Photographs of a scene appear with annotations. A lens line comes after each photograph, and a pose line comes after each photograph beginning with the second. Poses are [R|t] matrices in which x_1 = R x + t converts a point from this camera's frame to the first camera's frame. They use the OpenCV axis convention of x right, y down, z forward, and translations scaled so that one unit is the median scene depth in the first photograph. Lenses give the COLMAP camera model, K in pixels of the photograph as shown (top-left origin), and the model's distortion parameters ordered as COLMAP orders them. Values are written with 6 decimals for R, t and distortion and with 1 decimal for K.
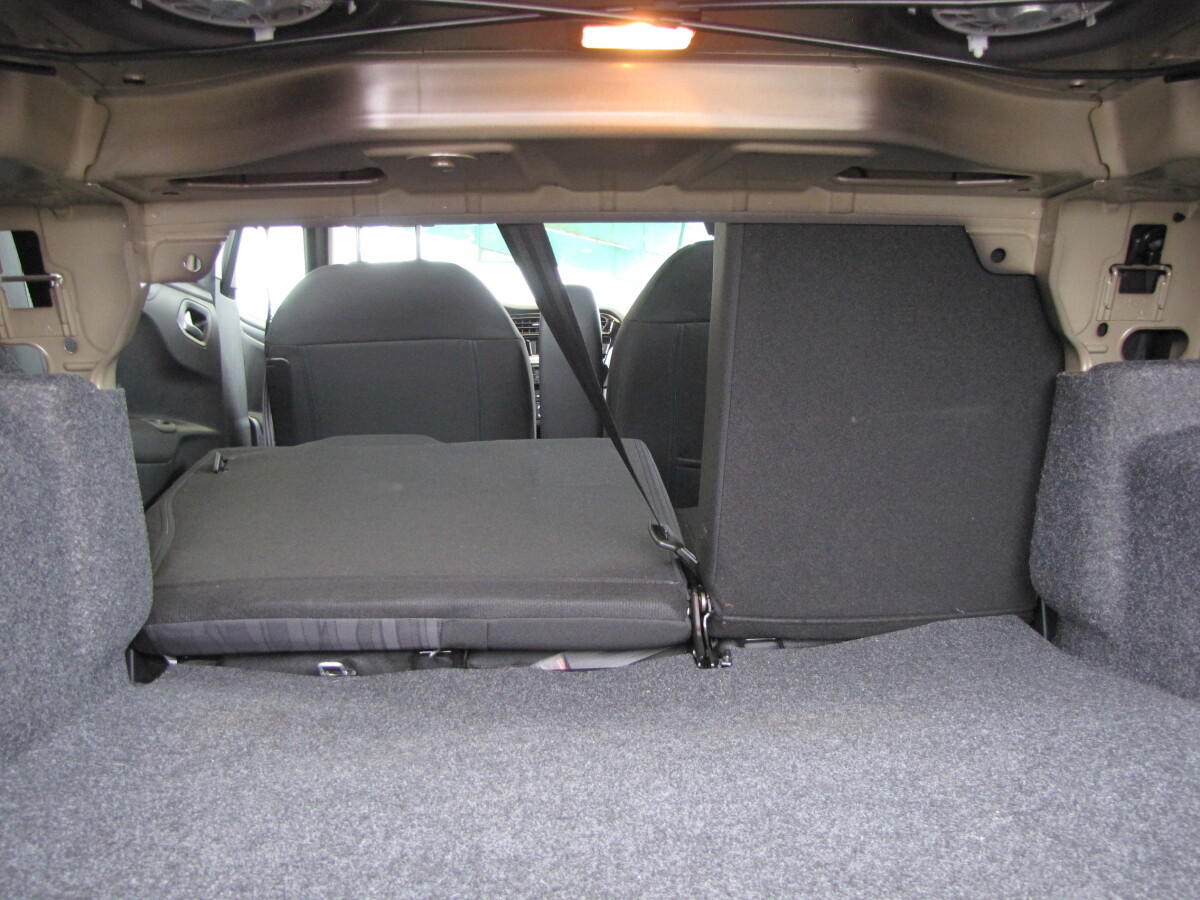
lens RADIAL K [[1031.3, 0, 615.1], [0, 1031.3, 447.2], [0, 0, 1]] dist [-0.198668, 0.178403]
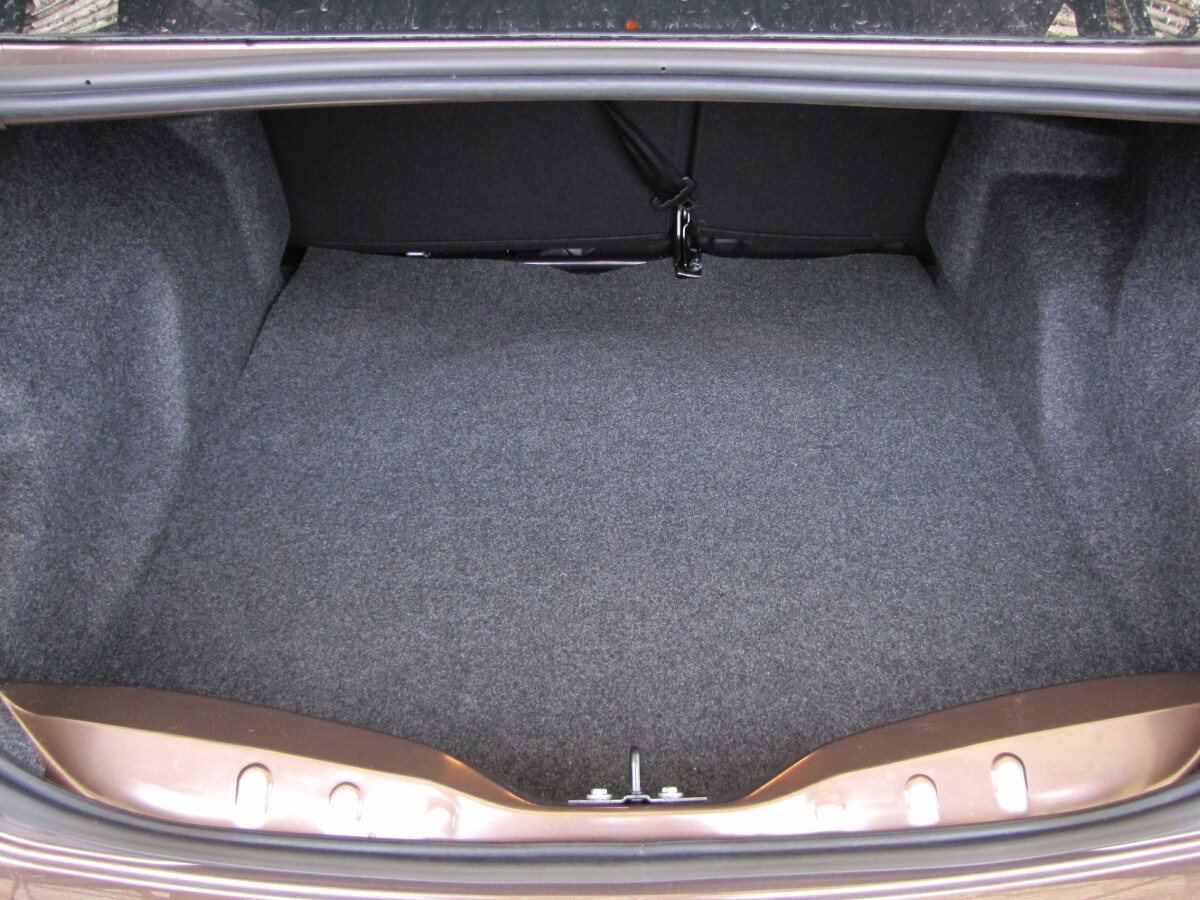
lens RADIAL K [[1031.3, 0, 615.1], [0, 1031.3, 447.2], [0, 0, 1]] dist [-0.198668, 0.178403]
pose [[0.997411, 0.063319, -0.034091, 0.084666], [-0.029349, 0.791191, 0.610864, -0.626467], [0.065652, -0.608282, 0.791001, -0.398507]]
